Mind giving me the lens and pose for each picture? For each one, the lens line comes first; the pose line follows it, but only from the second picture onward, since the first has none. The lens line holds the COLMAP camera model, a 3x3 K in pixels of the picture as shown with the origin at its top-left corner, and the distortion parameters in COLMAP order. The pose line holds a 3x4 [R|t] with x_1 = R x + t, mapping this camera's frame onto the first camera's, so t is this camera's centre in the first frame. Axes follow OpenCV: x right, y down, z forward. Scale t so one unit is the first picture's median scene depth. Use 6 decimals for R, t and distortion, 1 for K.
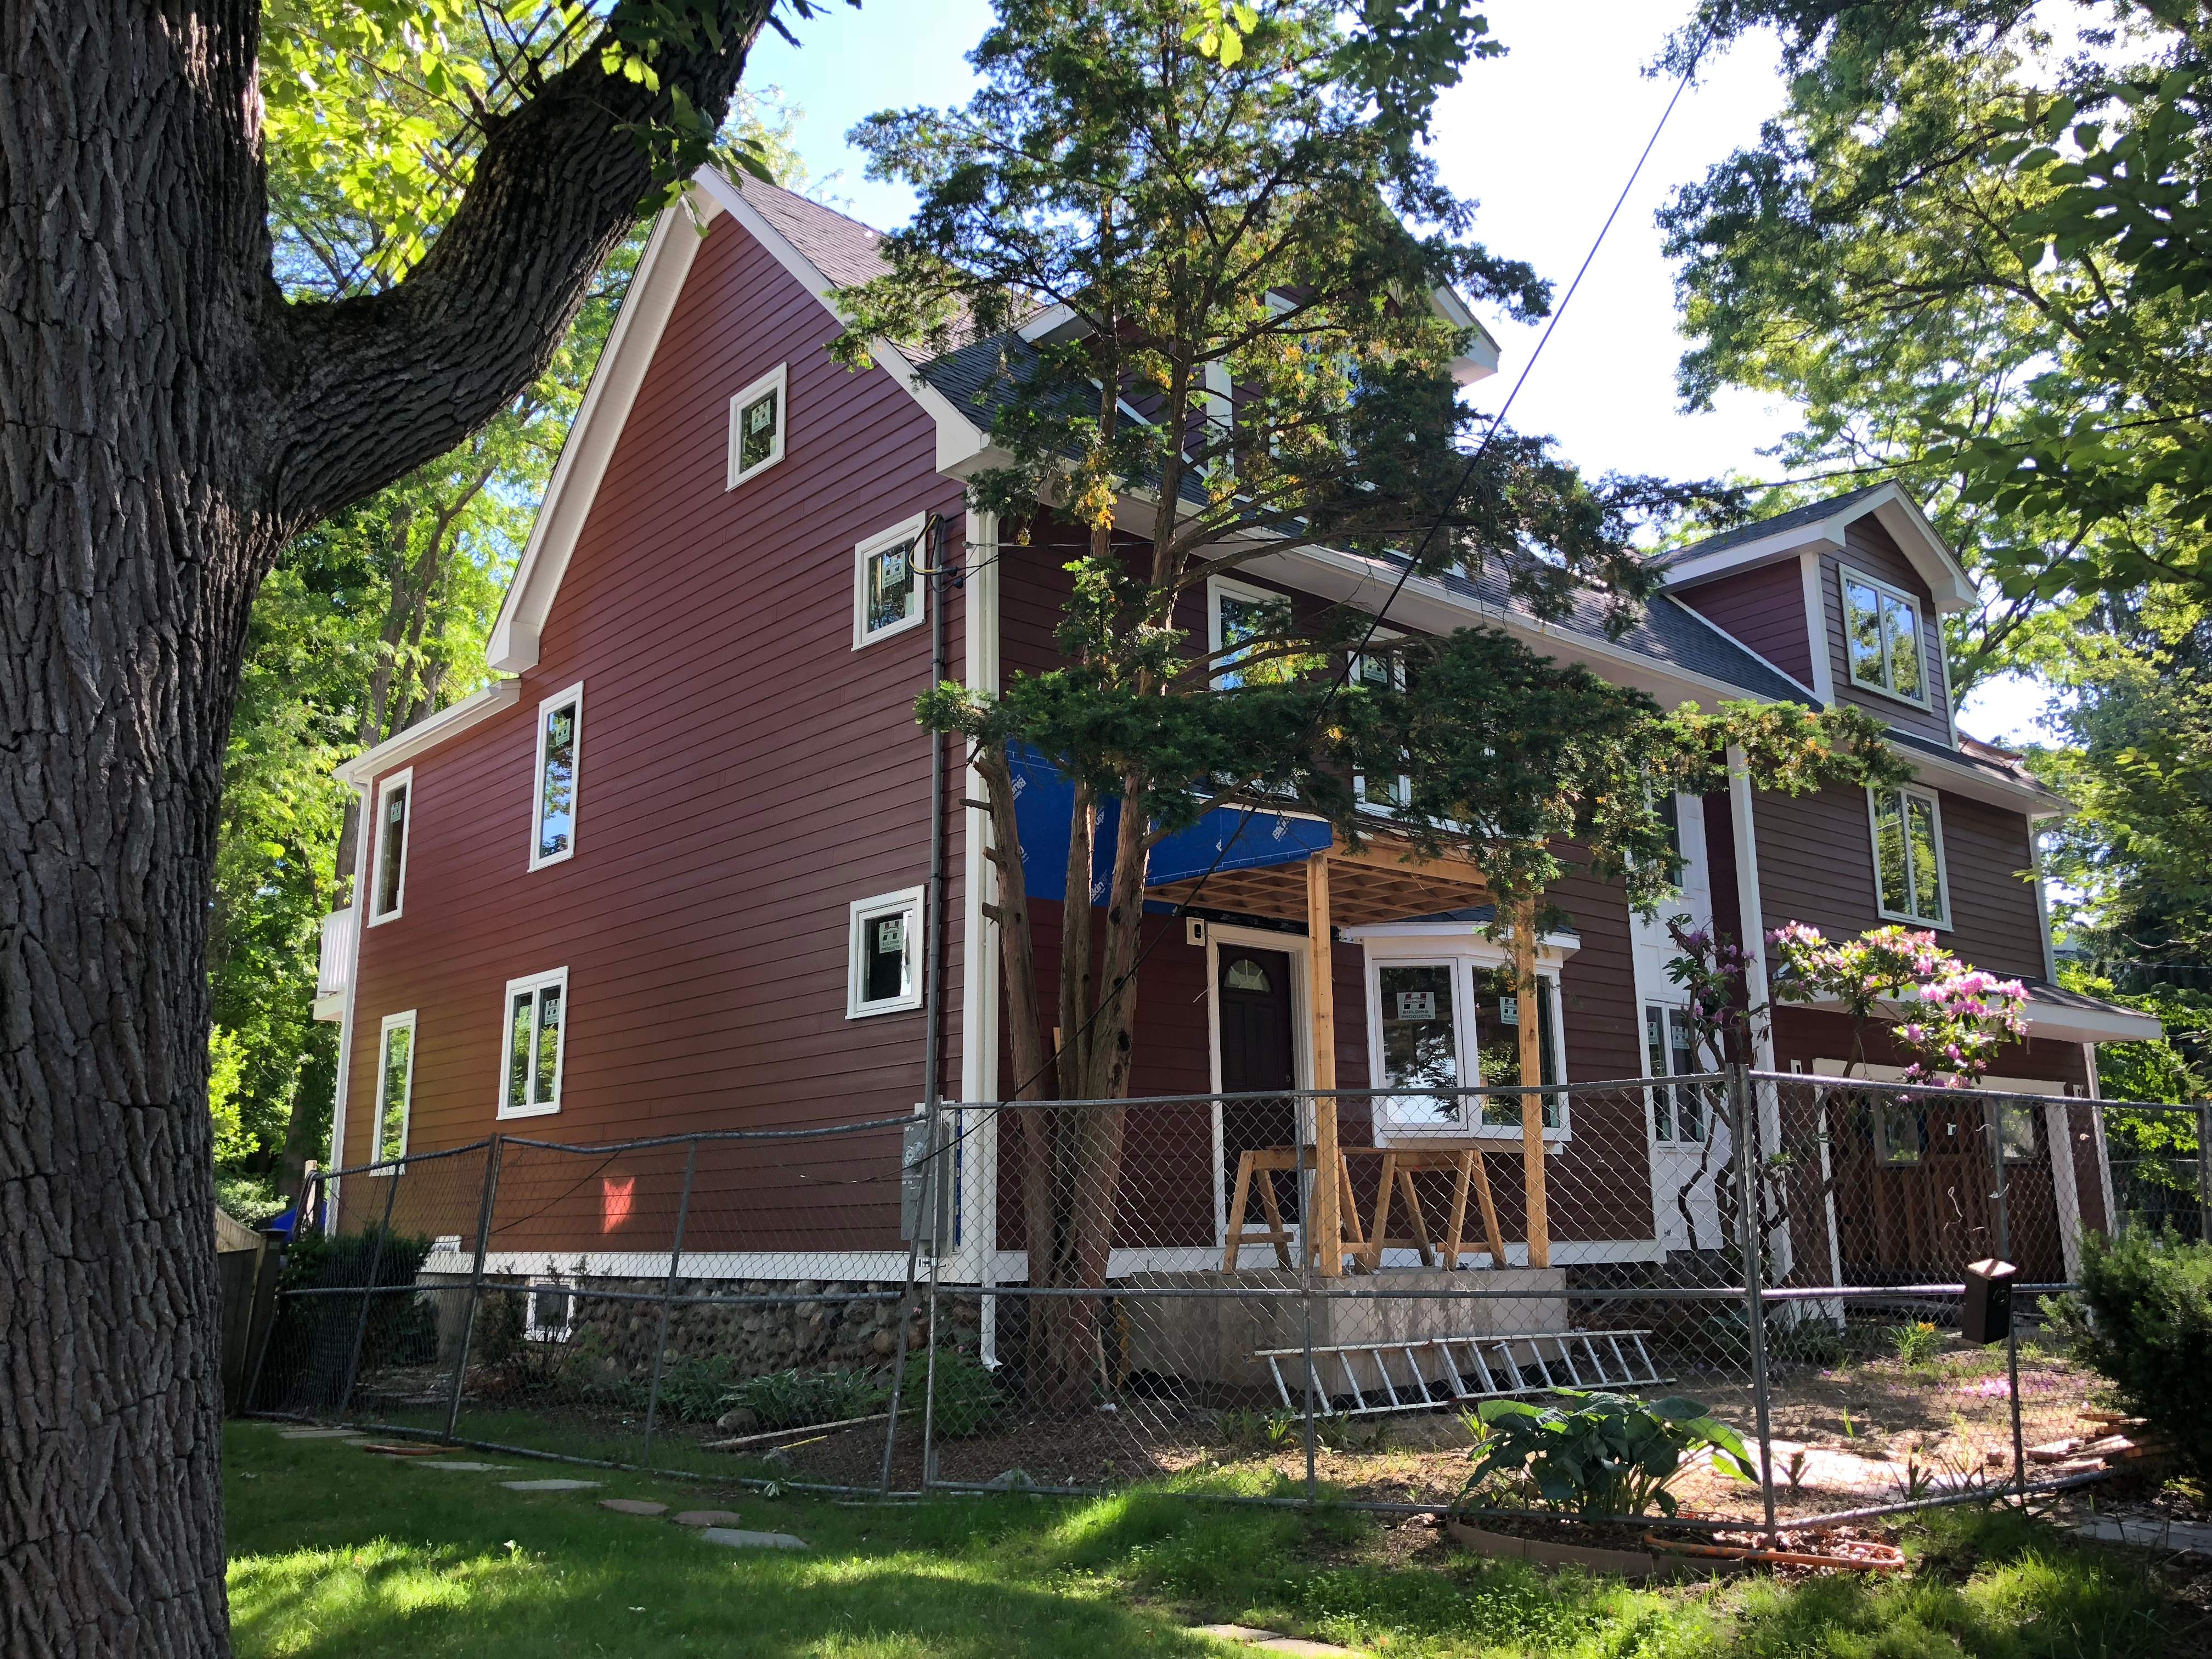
lens RADIAL K [[1806.0, 0, 1141.1], [0, 1806.0, 831.3], [0, 0, 1]] dist [0.051786, -0.046926]
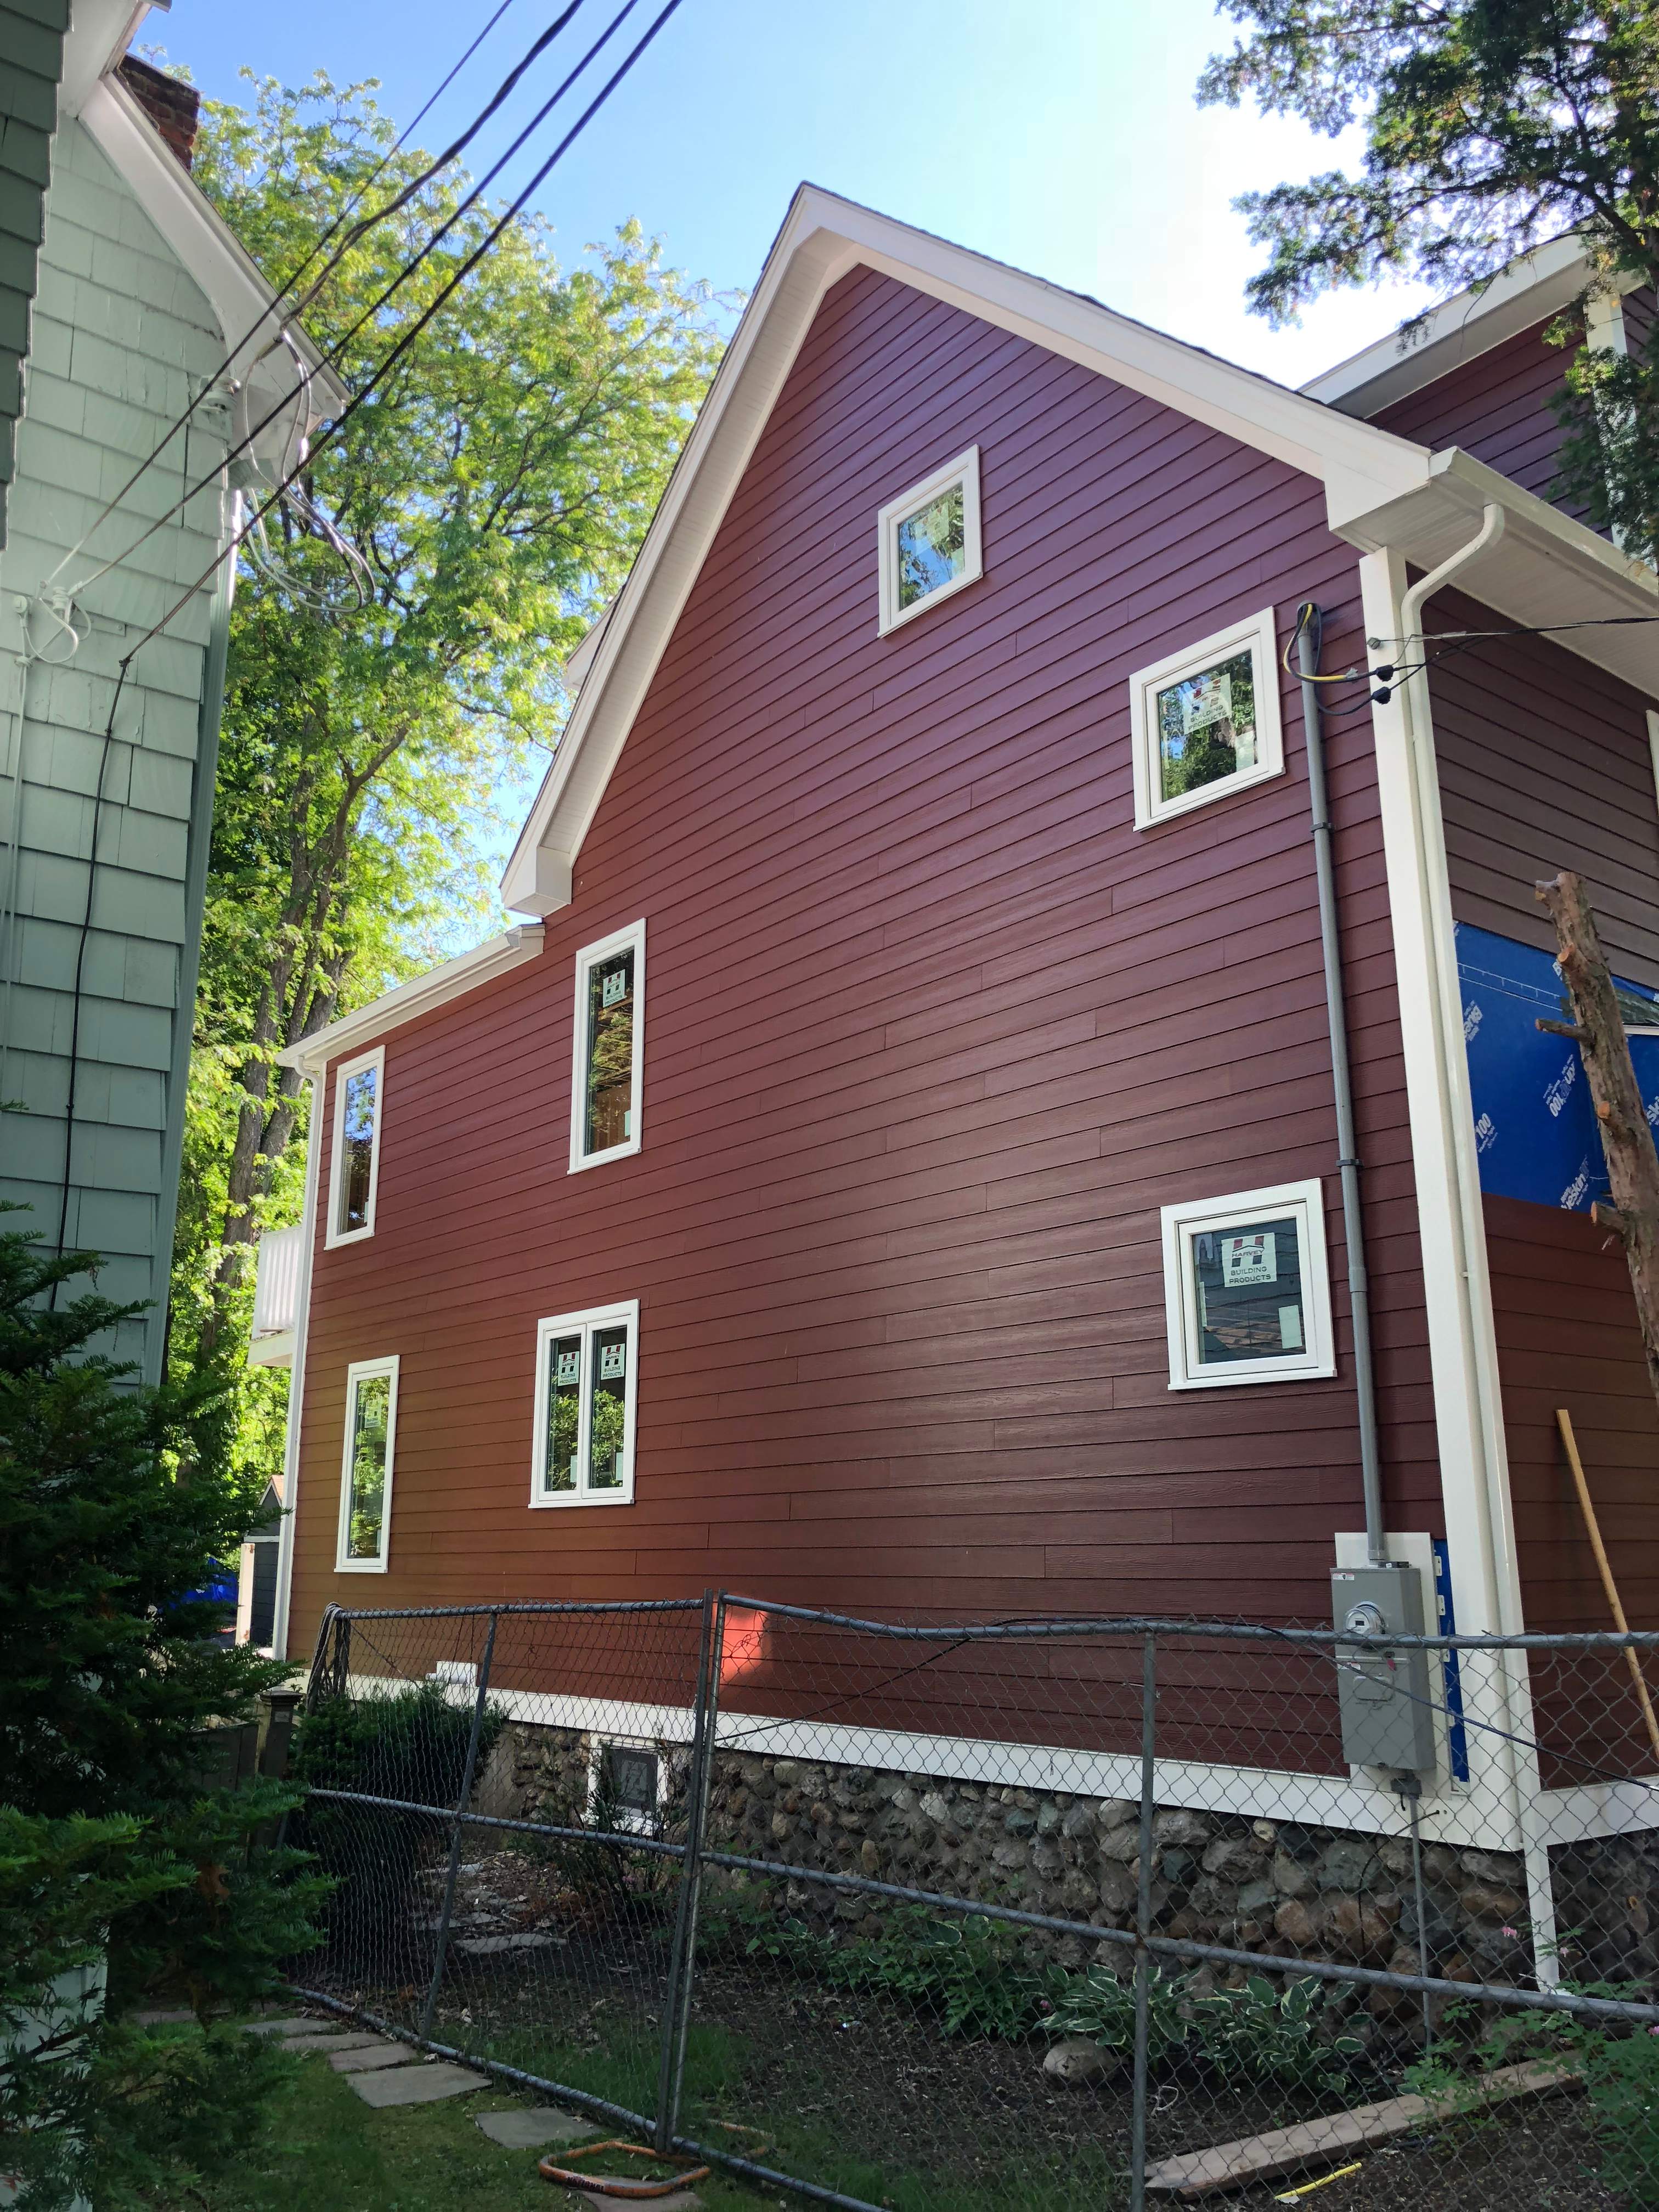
lens RADIAL K [[1806.0, 0, 808.8], [0, 1806.0, 1097.5], [0, 0, 1]] dist [0.051786, -0.046926]
pose [[0.997599, -0.006822, -0.068924, -0.275360], [0.004546, 0.999441, -0.033114, 0.023689], [0.069112, 0.032721, 0.997072, 0.384976]]
